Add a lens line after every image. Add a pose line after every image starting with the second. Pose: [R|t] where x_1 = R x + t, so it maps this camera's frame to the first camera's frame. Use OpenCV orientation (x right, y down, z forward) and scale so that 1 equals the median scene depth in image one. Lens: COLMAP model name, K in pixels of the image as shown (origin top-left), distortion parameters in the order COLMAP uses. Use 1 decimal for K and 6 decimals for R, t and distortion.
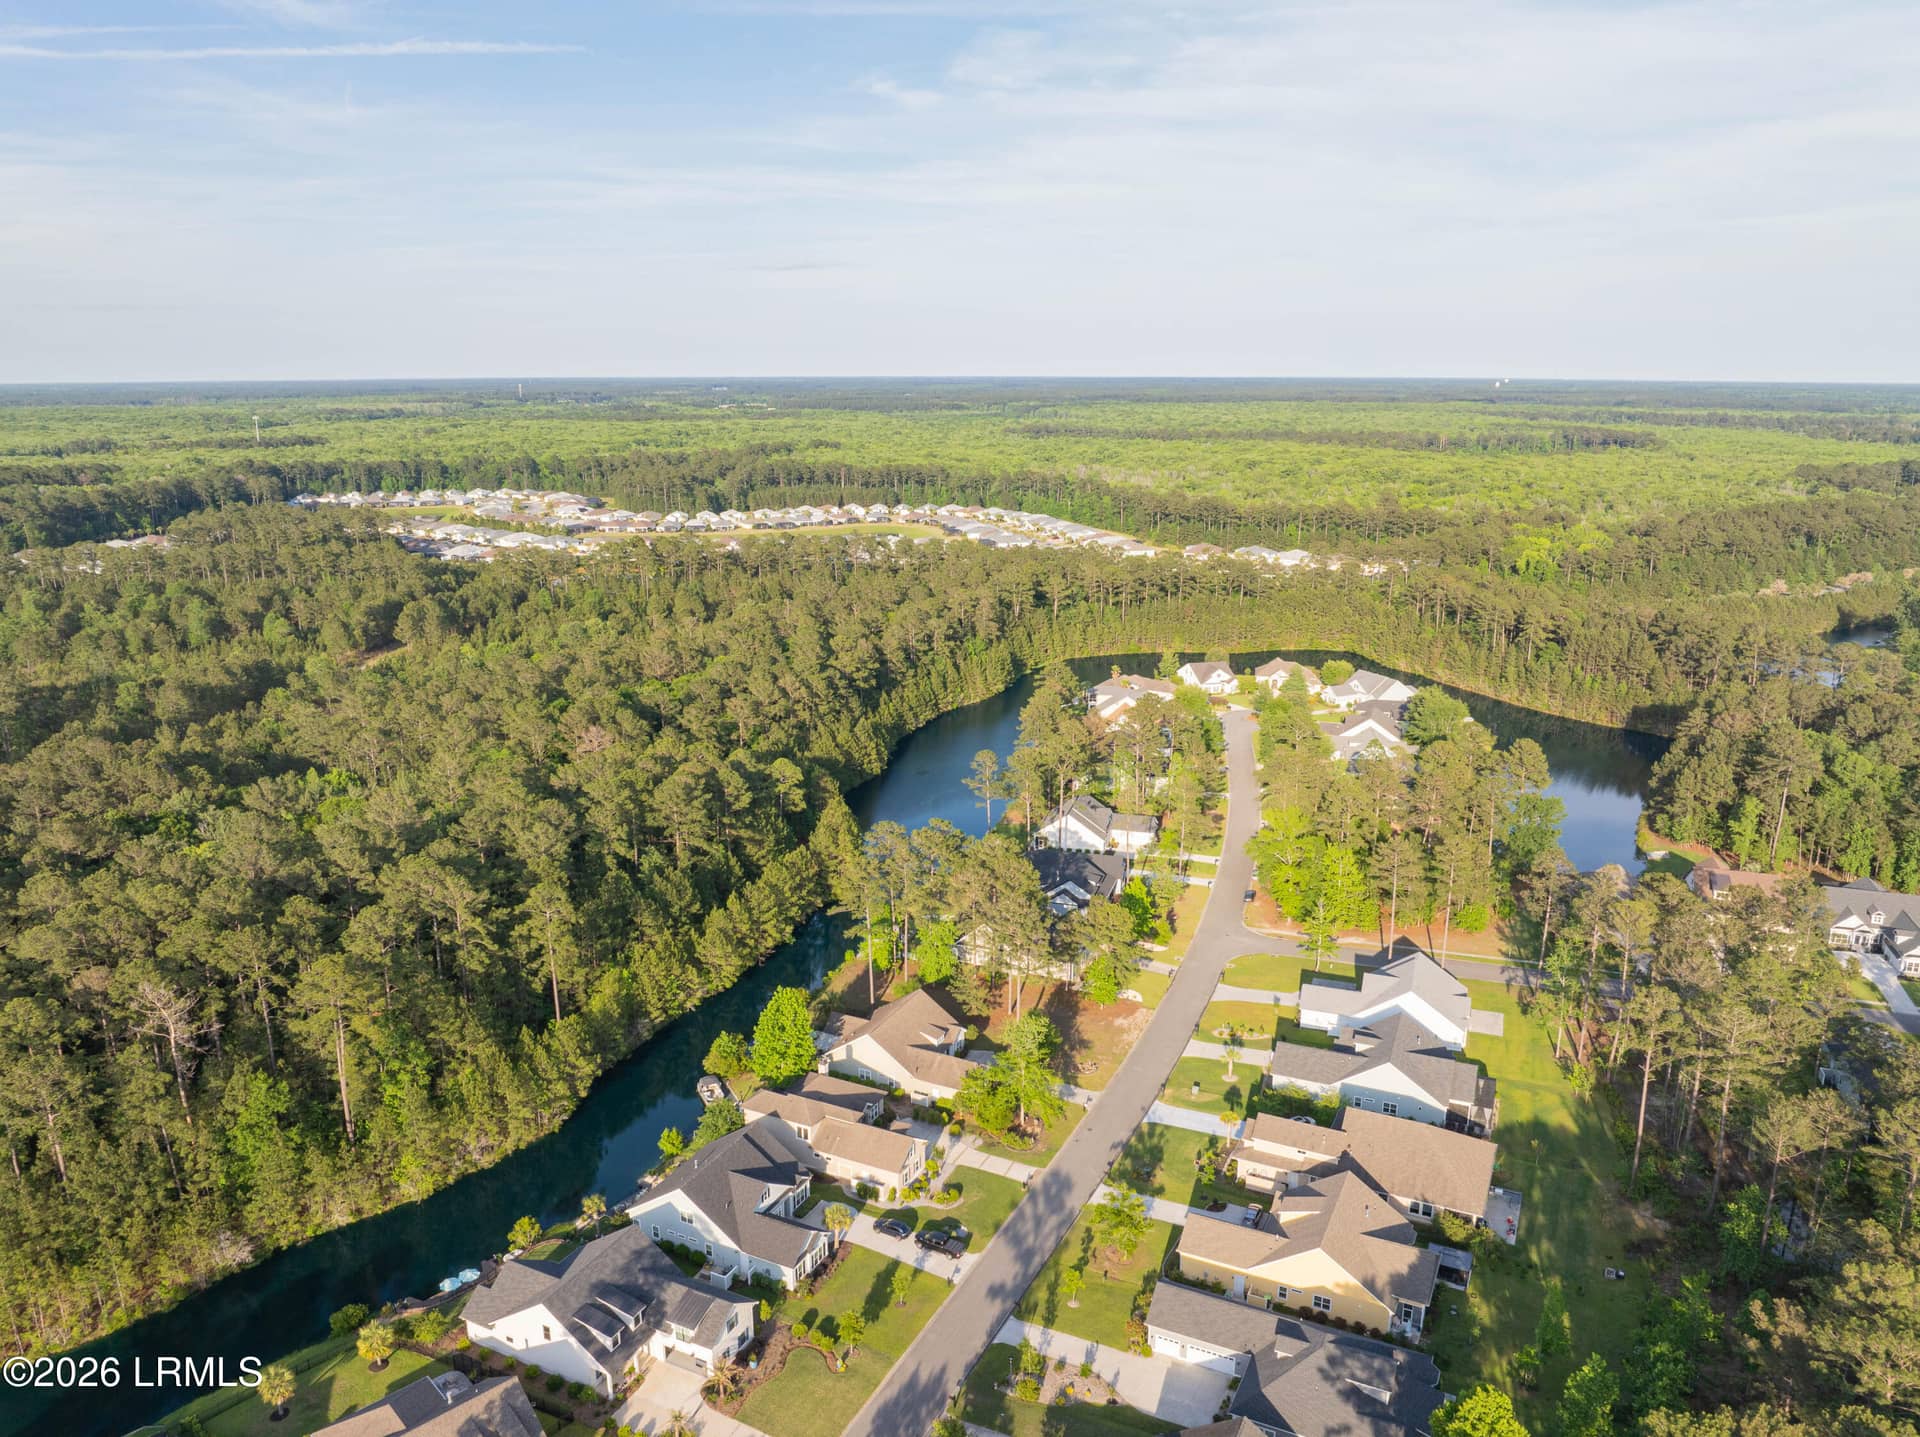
lens RADIAL K [[1338.6, 0, 960.0], [0, 1338.6, 718.5], [0, 0, 1]] dist [-0.040751, 0.000837]
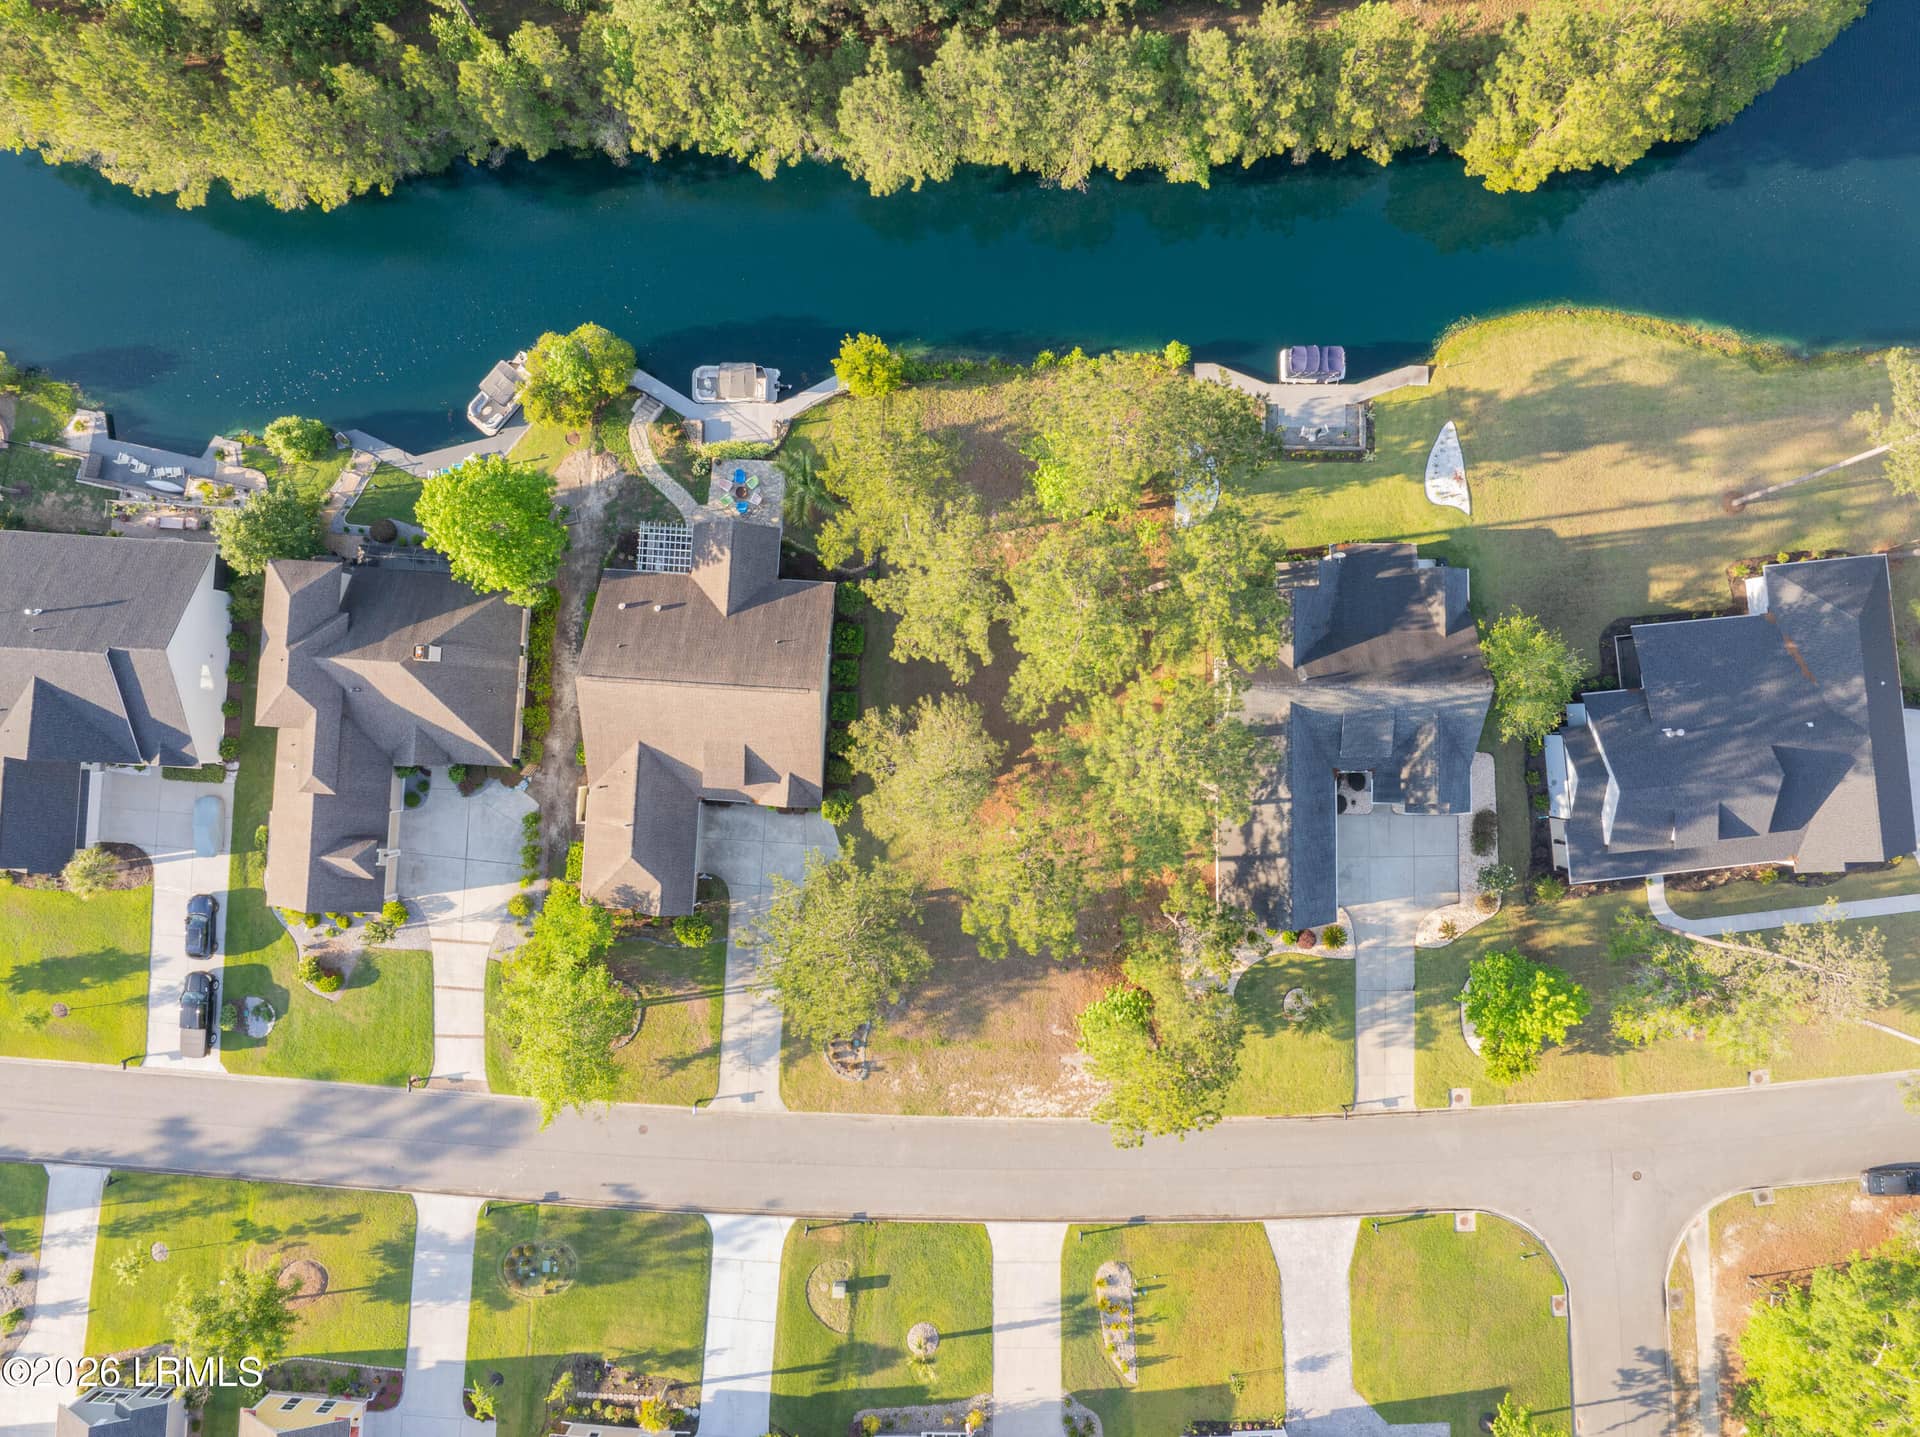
lens RADIAL K [[1338.6, 0, 960.0], [0, 1338.6, 718.5], [0, 0, 1]] dist [-0.040751, 0.000837]
pose [[0.384760, 0.922922, -0.013207, 0.000676], [-0.234291, 0.111494, 0.965752, -0.115938], [0.892786, -0.368489, 0.259131, 0.477625]]
